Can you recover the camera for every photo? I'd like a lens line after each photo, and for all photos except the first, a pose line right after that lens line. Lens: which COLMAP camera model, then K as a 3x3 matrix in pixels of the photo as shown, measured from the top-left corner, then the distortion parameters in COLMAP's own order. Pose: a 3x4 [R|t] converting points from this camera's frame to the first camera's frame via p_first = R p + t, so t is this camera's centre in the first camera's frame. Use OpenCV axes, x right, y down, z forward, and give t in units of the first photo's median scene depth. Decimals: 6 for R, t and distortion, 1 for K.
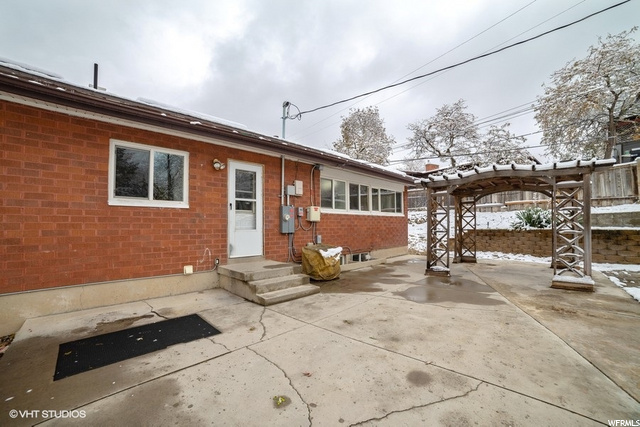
lens RADIAL K [[264.5, 0, 319.5], [0, 264.5, 210.7], [0, 0, 1]] dist [-0.087740, 0.028200]
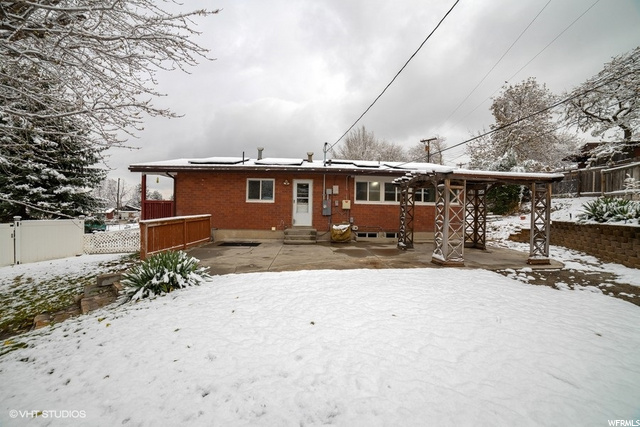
lens RADIAL K [[263.4, 0, 323.0], [0, 263.4, 215.8], [0, 0, 1]] dist [-0.133779, 0.045772]
pose [[0.751581, 0.032698, -0.658830, 1.122084], [0.015266, 0.997641, 0.066929, -0.036234], [0.659464, -0.060360, 0.749309, -0.397680]]
